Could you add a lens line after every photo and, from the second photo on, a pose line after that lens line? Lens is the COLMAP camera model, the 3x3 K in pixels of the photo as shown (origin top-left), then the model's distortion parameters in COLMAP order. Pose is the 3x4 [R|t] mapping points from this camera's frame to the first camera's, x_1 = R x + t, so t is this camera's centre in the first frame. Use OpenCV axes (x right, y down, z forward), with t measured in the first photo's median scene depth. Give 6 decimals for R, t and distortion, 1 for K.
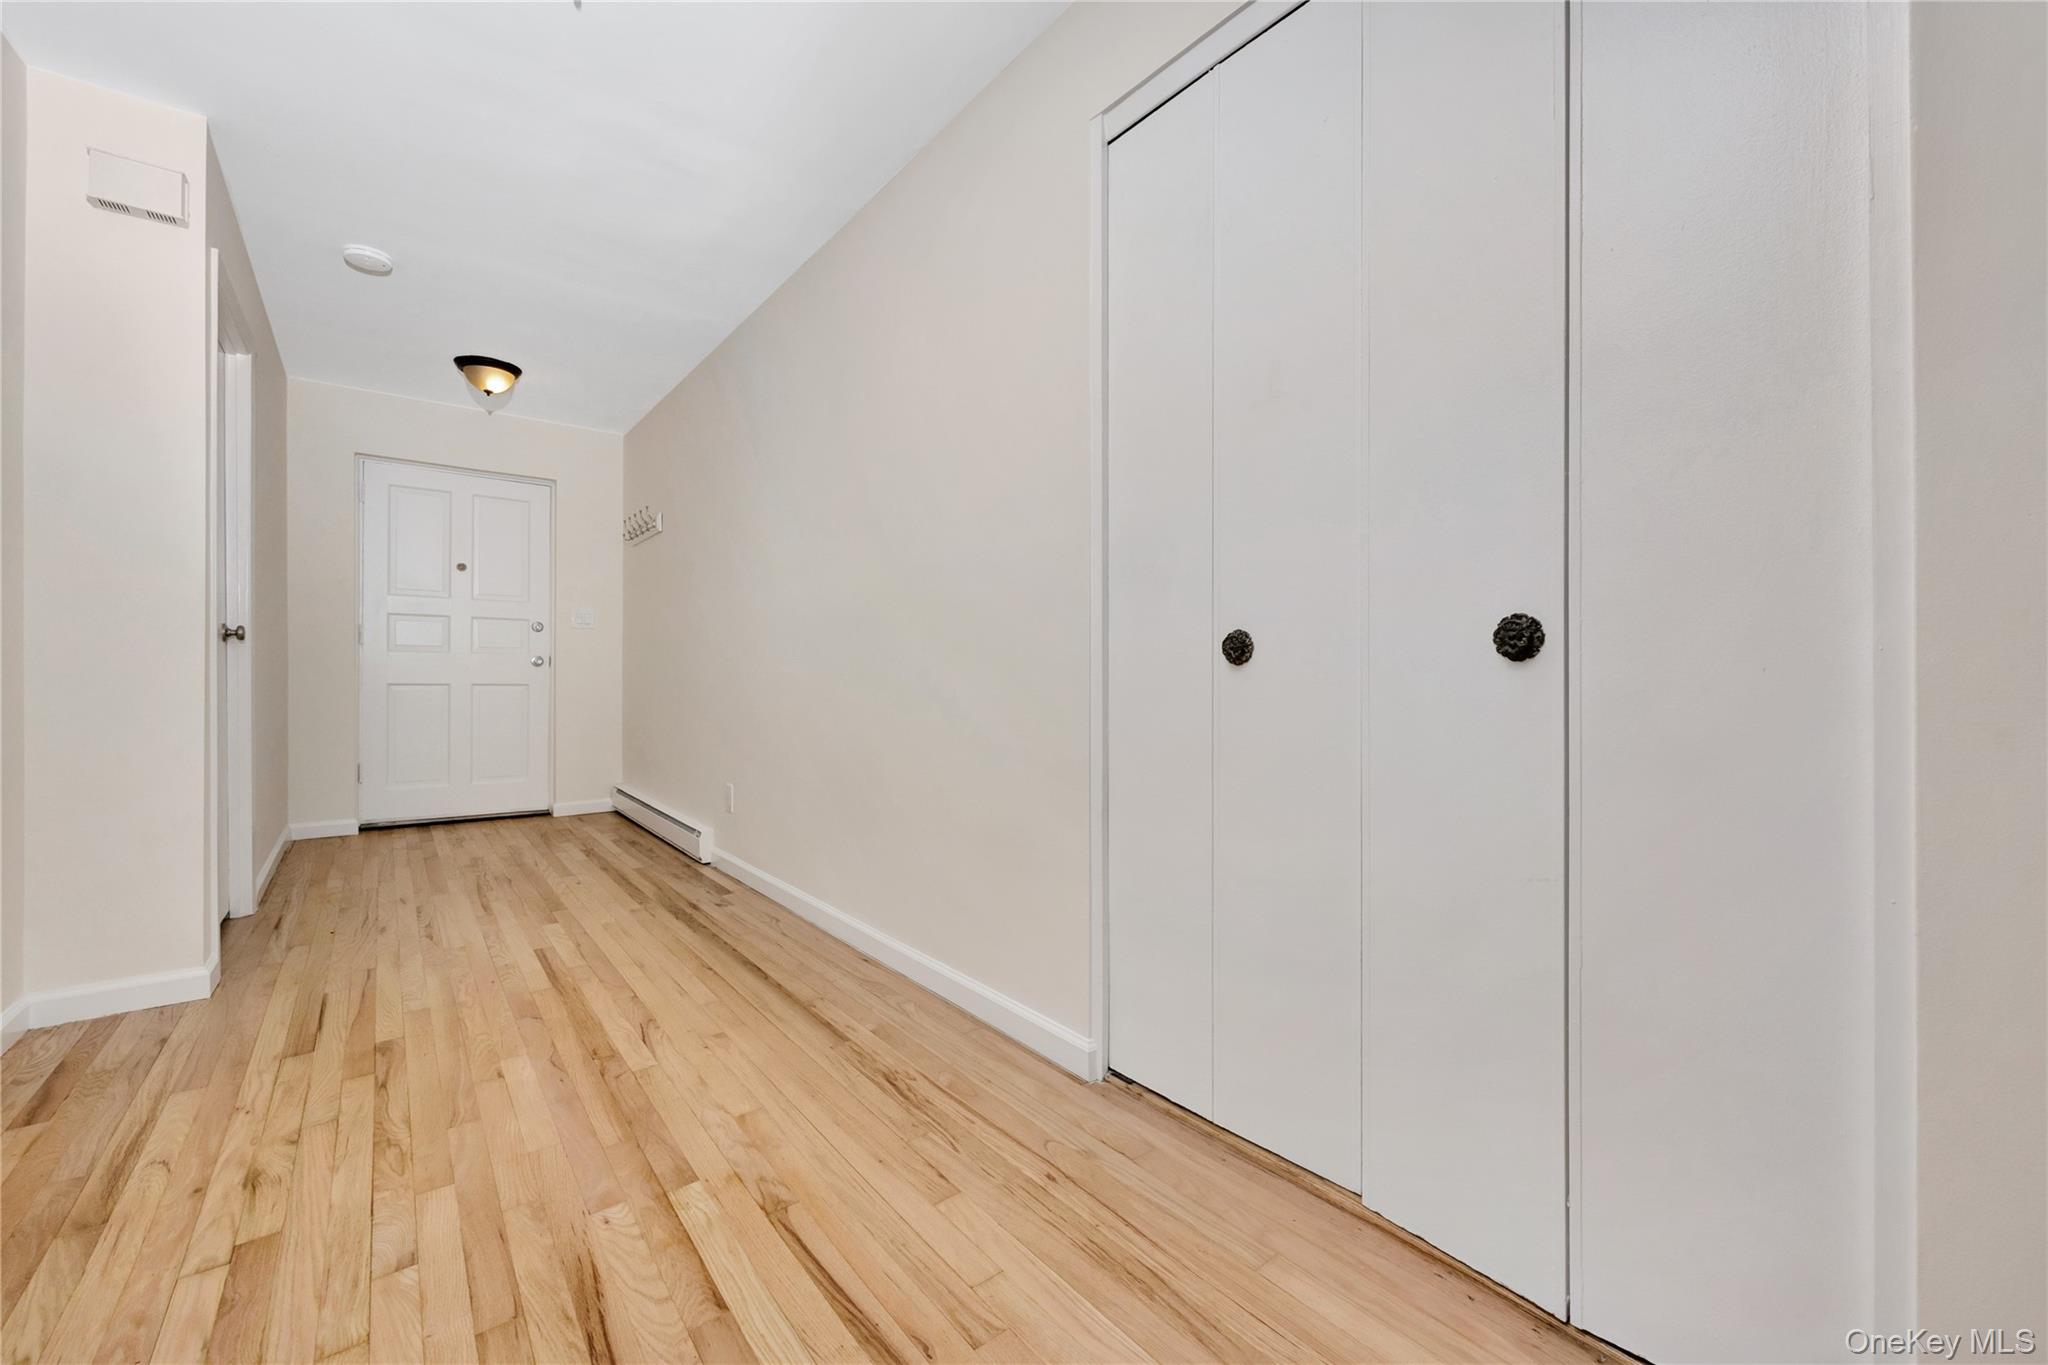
lens RADIAL K [[839.6, 0, 1036.6], [0, 839.6, 685.6], [0, 0, 1]] dist [-0.002672, 0.000310]
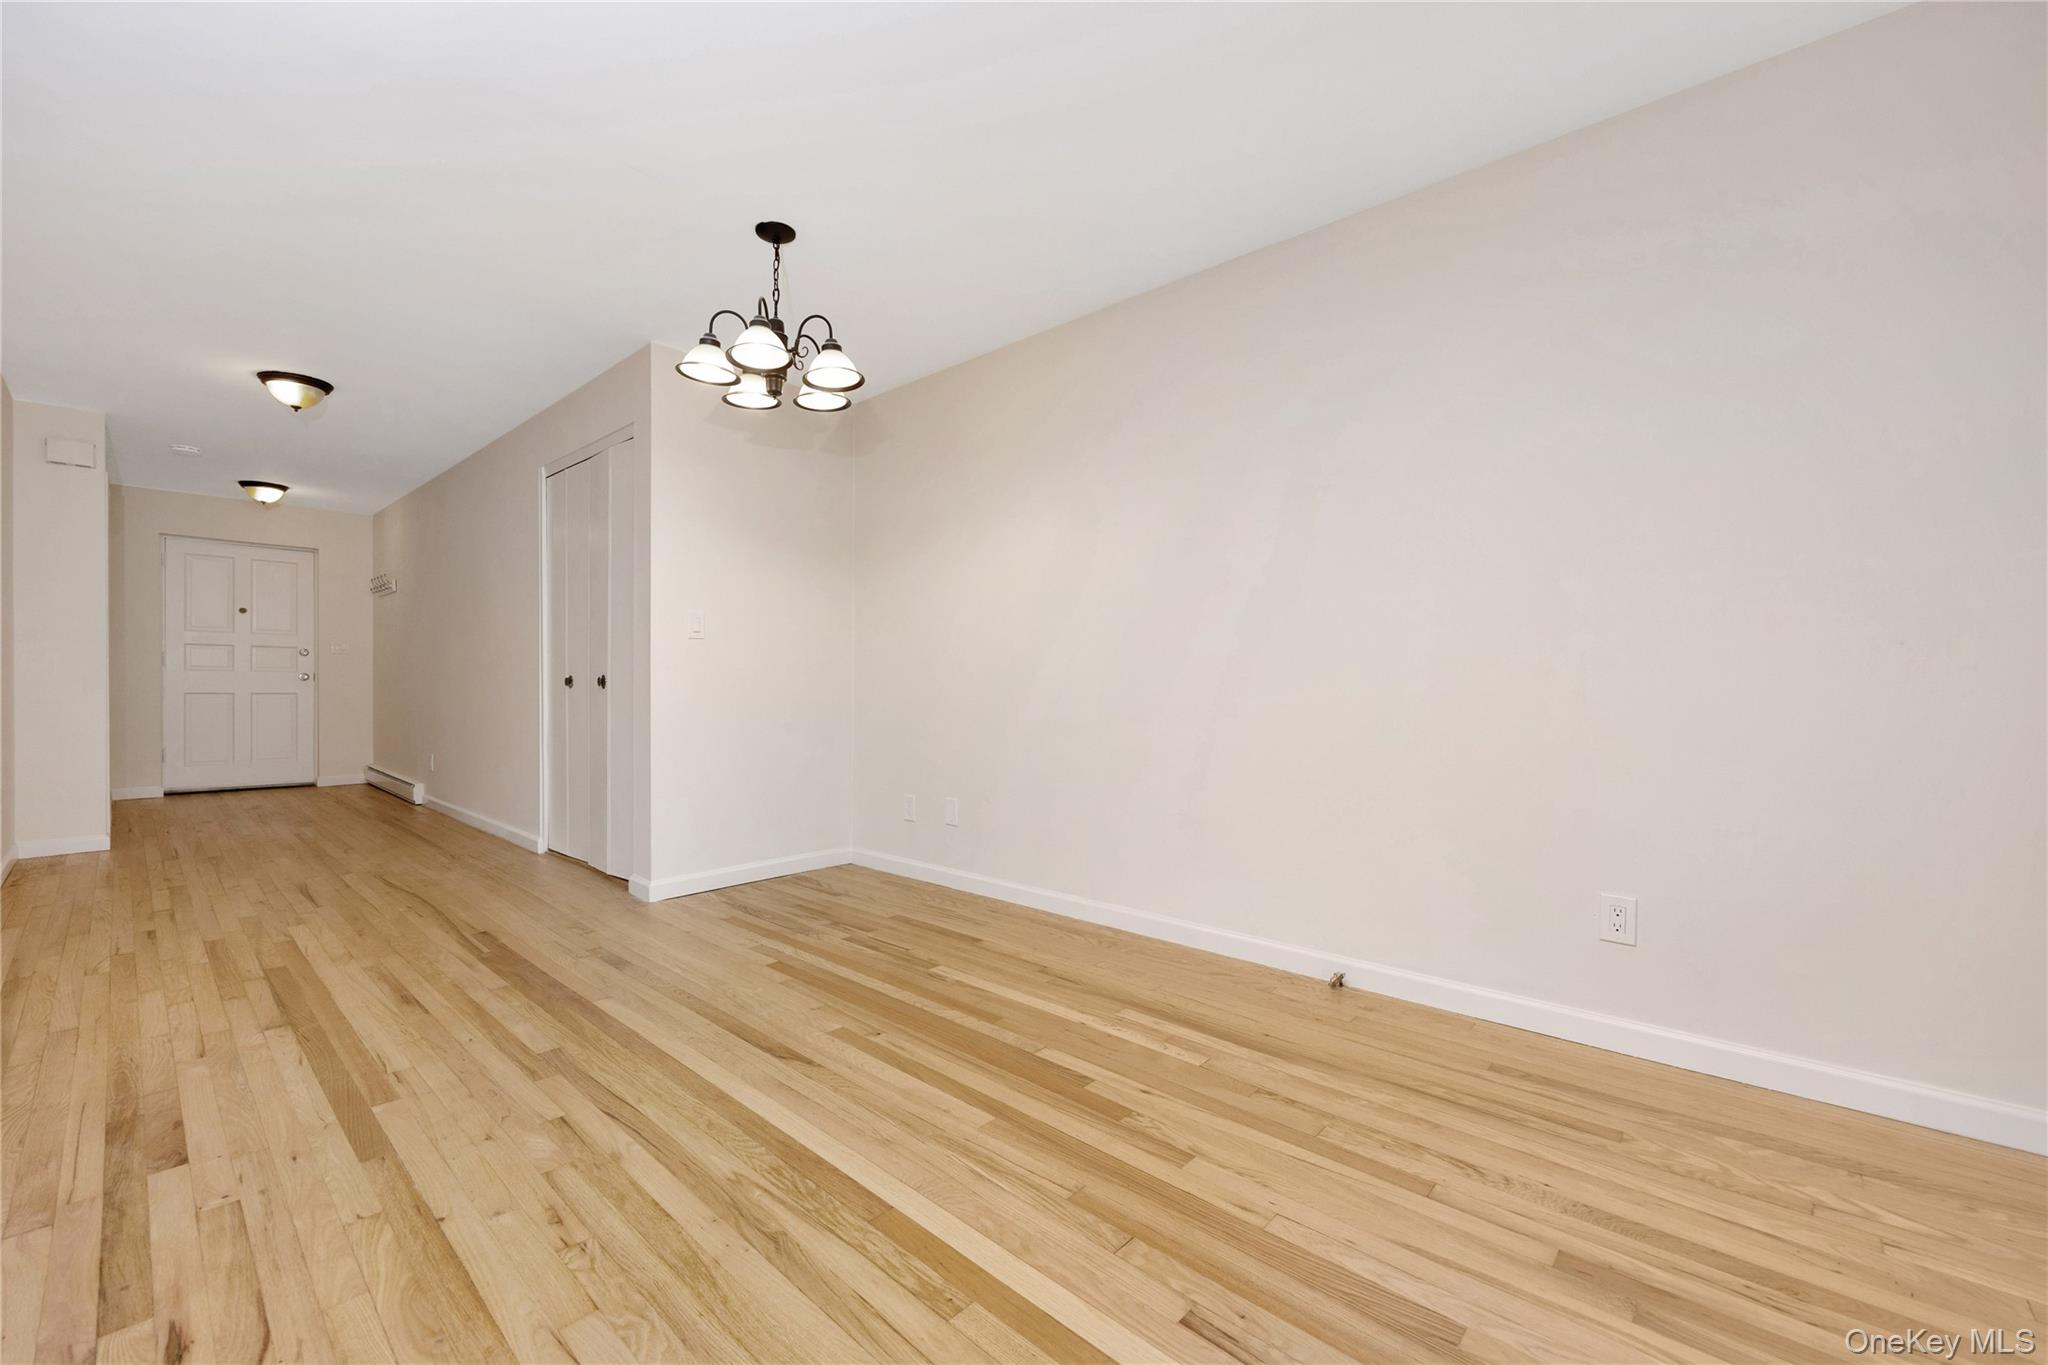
lens RADIAL K [[839.6, 0, 1036.6], [0, 839.6, 685.6], [0, 0, 1]] dist [-0.002672, 0.000310]
pose [[0.985578, -0.004448, 0.169165, 0.420230], [0.004971, 0.999984, -0.002669, -0.005052], [-0.169151, 0.003472, 0.985584, -0.659357]]
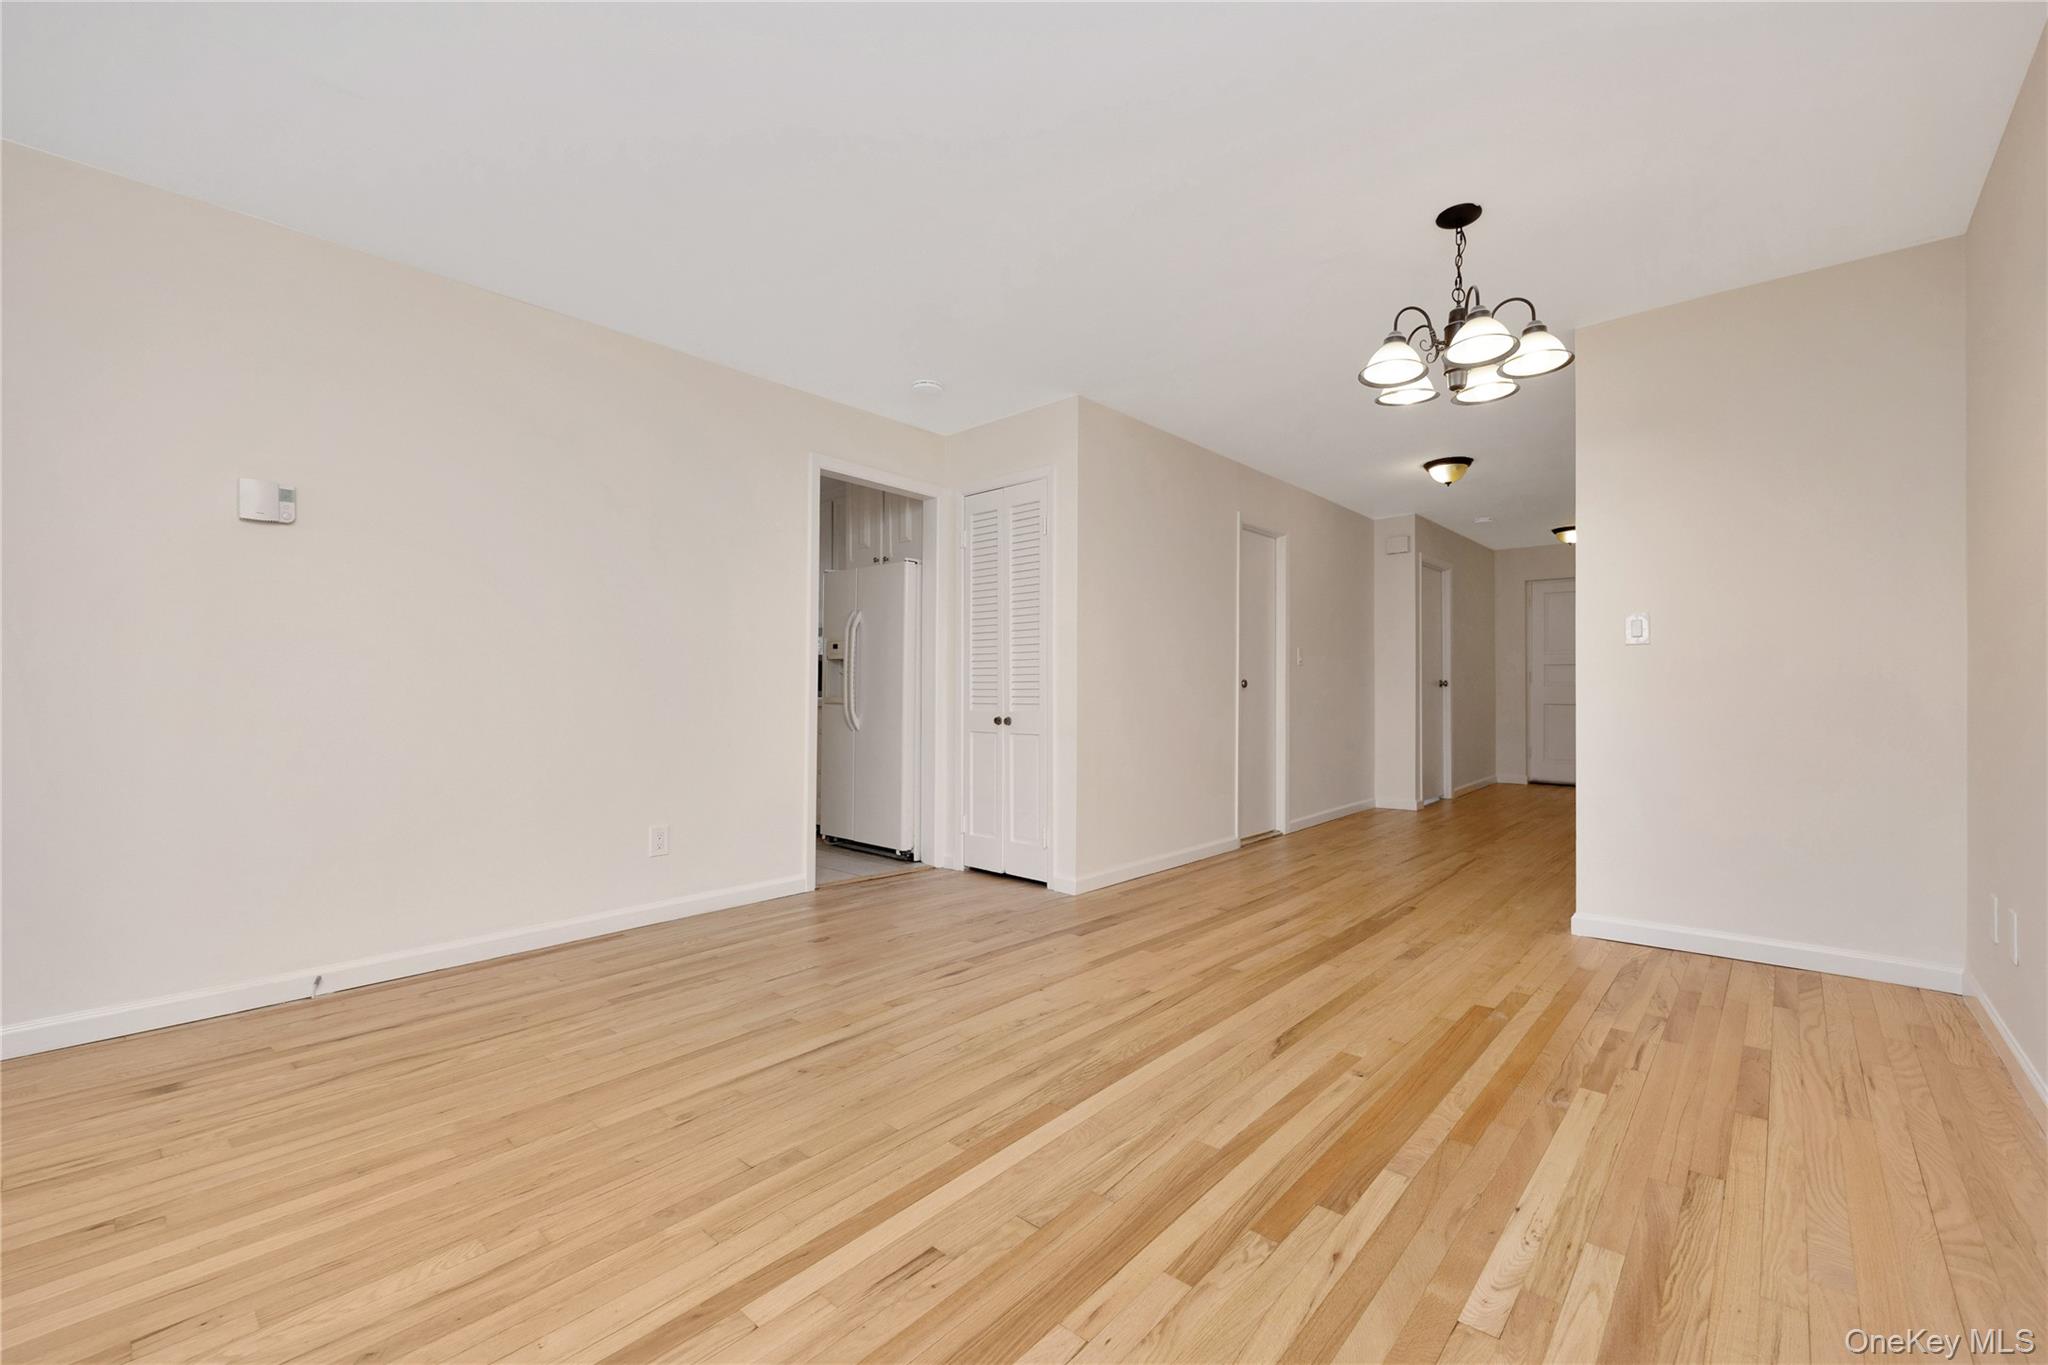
lens RADIAL K [[849.8, 0, 1026.4], [0, 849.8, 680.3], [0, 0, 1]] dist [0.002189, -0.000197]
pose [[0.178318, -0.020965, -0.983750, 0.834251], [-0.004947, 0.999741, -0.022203, -0.007393], [0.983961, 0.008826, 0.178168, -0.426108]]
